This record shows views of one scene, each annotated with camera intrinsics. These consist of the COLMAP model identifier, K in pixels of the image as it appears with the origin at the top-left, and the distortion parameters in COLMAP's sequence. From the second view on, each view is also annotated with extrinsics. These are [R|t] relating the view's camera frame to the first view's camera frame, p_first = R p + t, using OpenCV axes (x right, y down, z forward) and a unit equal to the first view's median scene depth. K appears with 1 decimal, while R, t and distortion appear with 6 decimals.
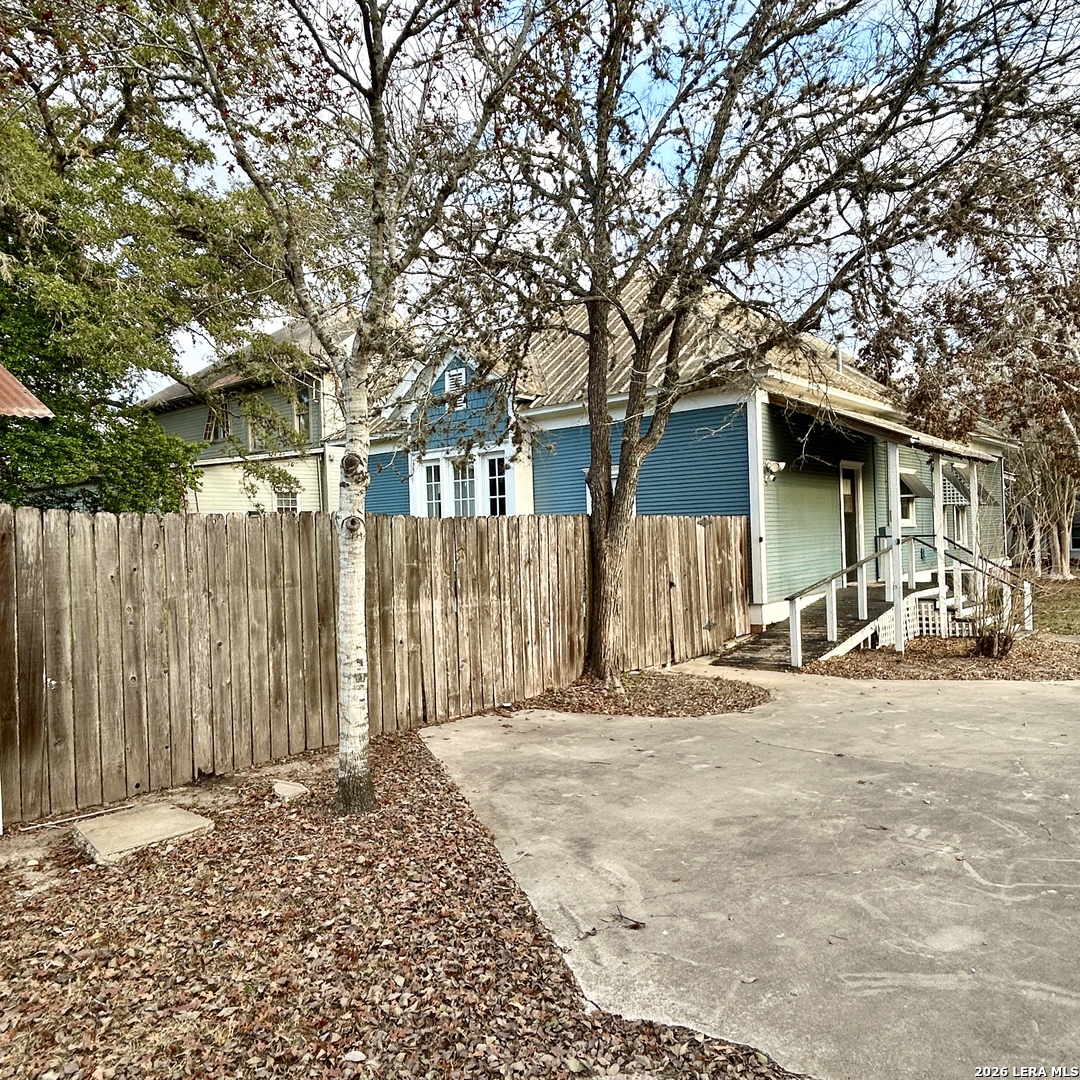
lens RADIAL K [[857.6, 0, 540.0], [0, 857.6, 540.0], [0, 0, 1]] dist [0.006433, -0.001033]
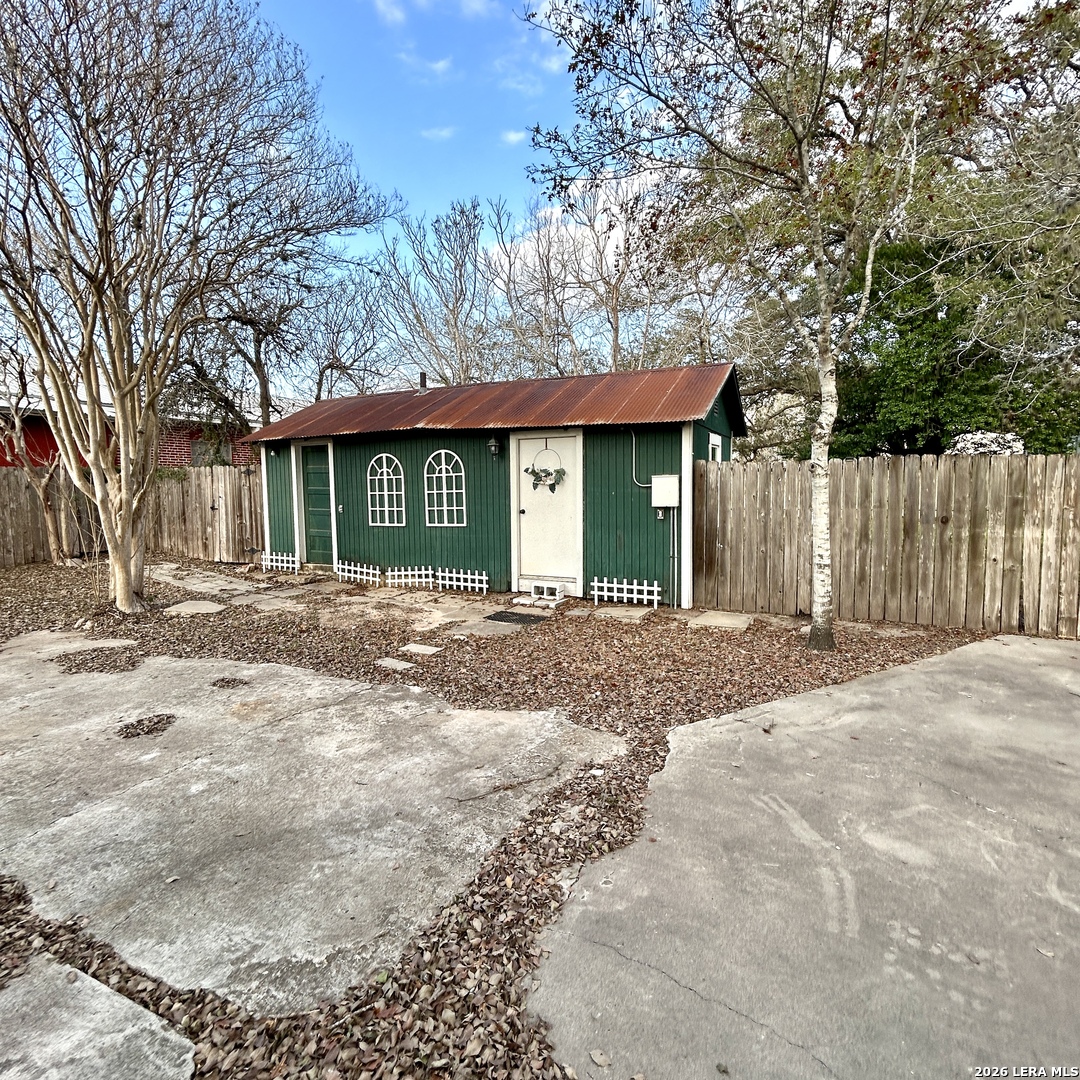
lens RADIAL K [[587.2, 0, 541.5], [0, 587.2, 540.0], [0, 0, 1]] dist [-0.002011, 0.003835]
pose [[0.220553, 0.110966, -0.969042, 0.667799], [0.005645, 0.993346, 0.115034, -0.012653], [0.975359, -0.030841, 0.218458, 0.249412]]
